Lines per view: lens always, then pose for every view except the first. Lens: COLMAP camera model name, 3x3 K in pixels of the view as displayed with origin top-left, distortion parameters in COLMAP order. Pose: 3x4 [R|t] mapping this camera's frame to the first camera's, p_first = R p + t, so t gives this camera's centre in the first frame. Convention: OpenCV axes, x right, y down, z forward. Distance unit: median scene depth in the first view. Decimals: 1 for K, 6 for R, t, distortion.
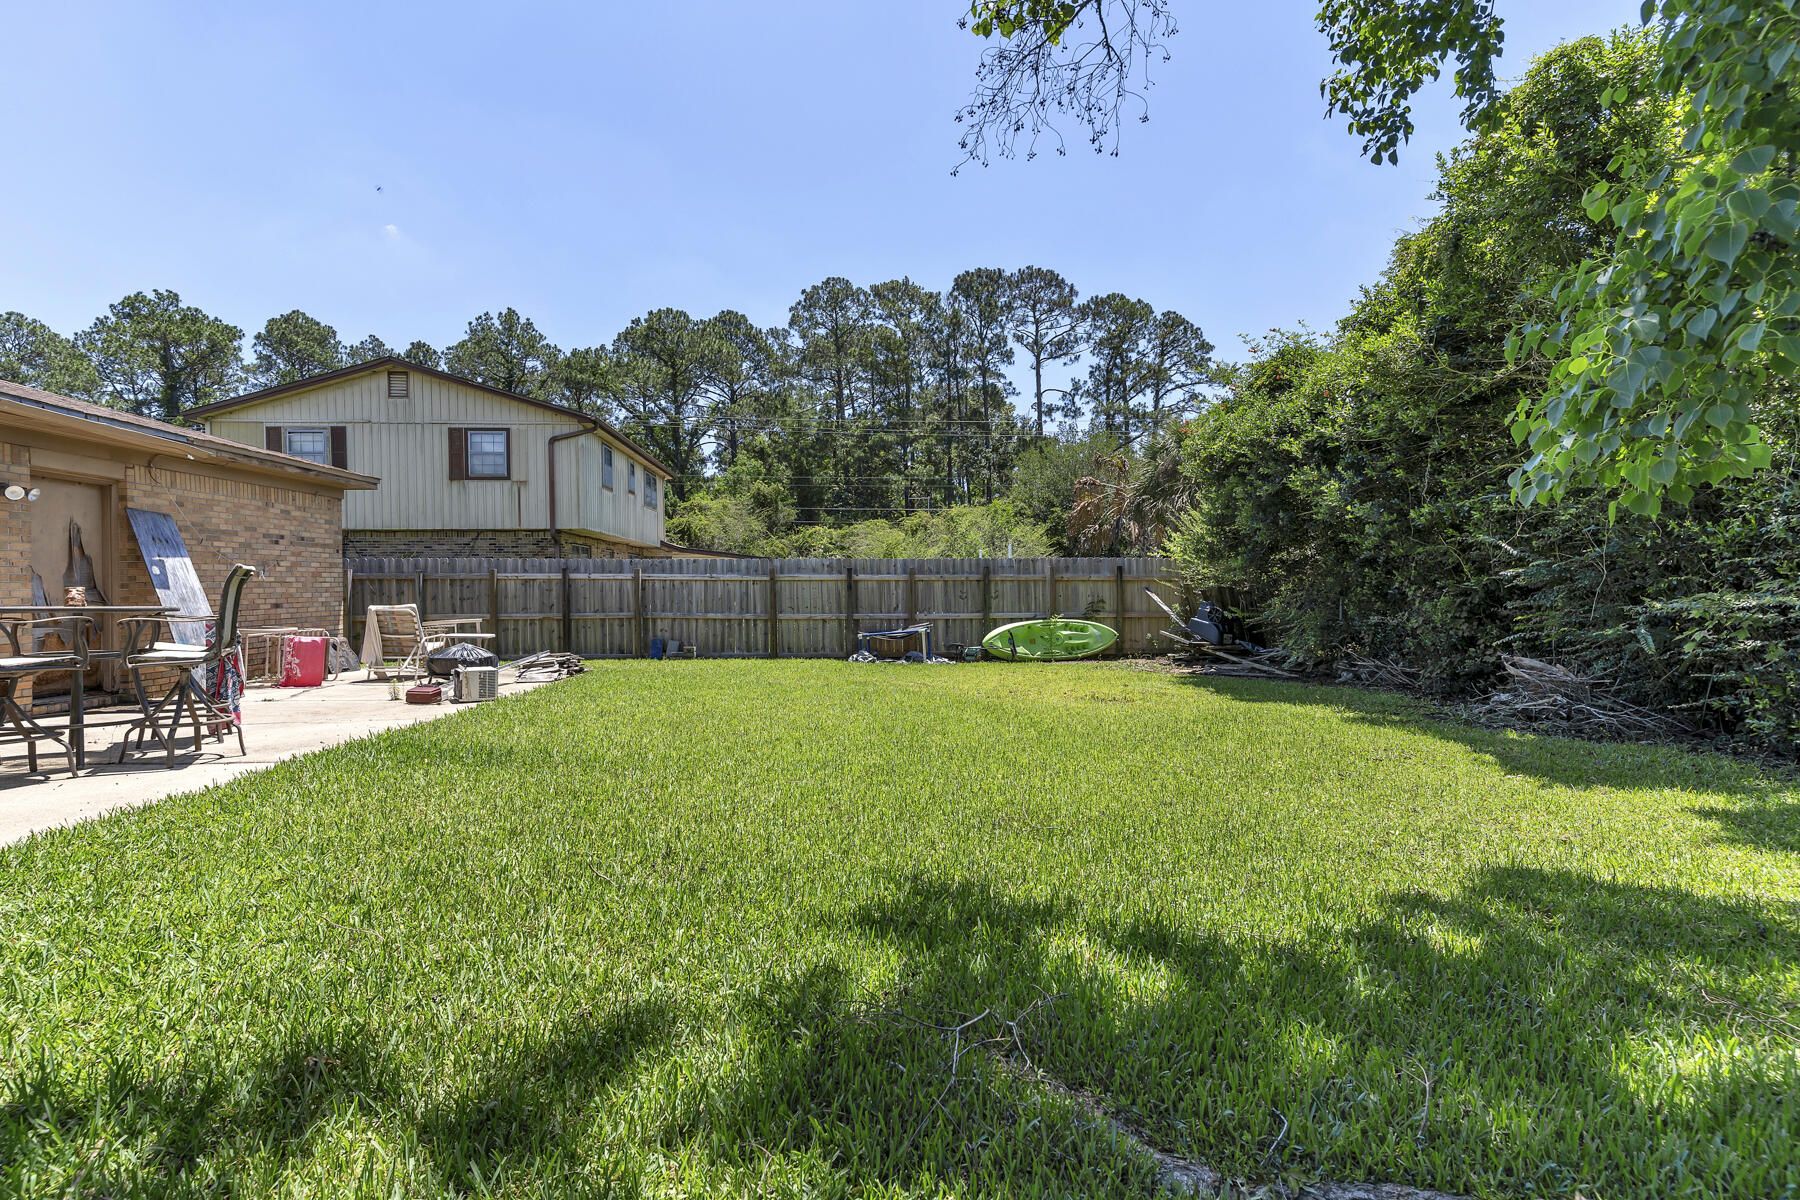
lens RADIAL K [[833.6, 0, 900.0], [0, 833.6, 600.0], [0, 0, 1]] dist [0.001067, 0.000077]
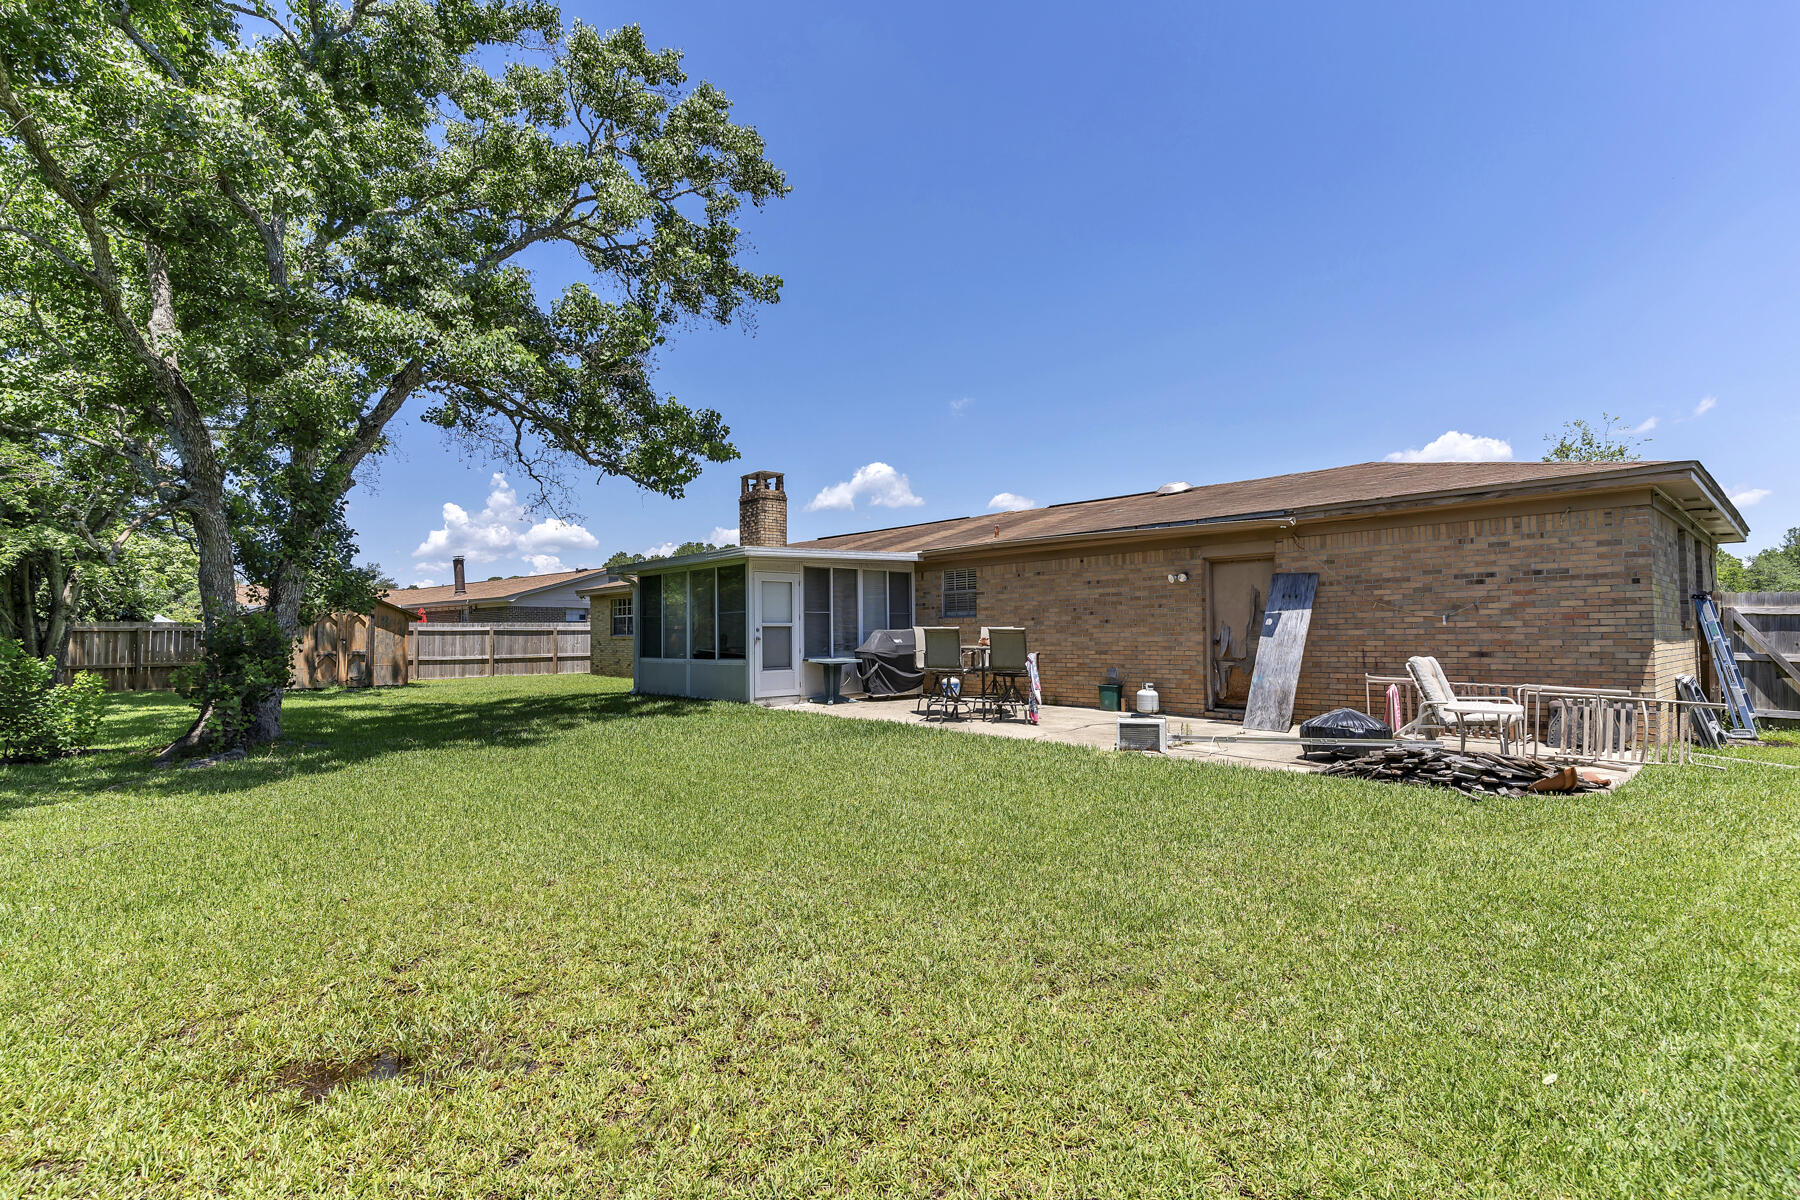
lens RADIAL K [[878.4, 0, 905.9], [0, 878.4, 595.9], [0, 0, 1]] dist [-0.001323, -0.000422]
pose [[-0.780890, -0.016203, -0.624459, 0.289170], [0.002205, 0.999586, -0.028694, -0.028424], [0.624665, -0.023784, -0.780530, 1.301002]]
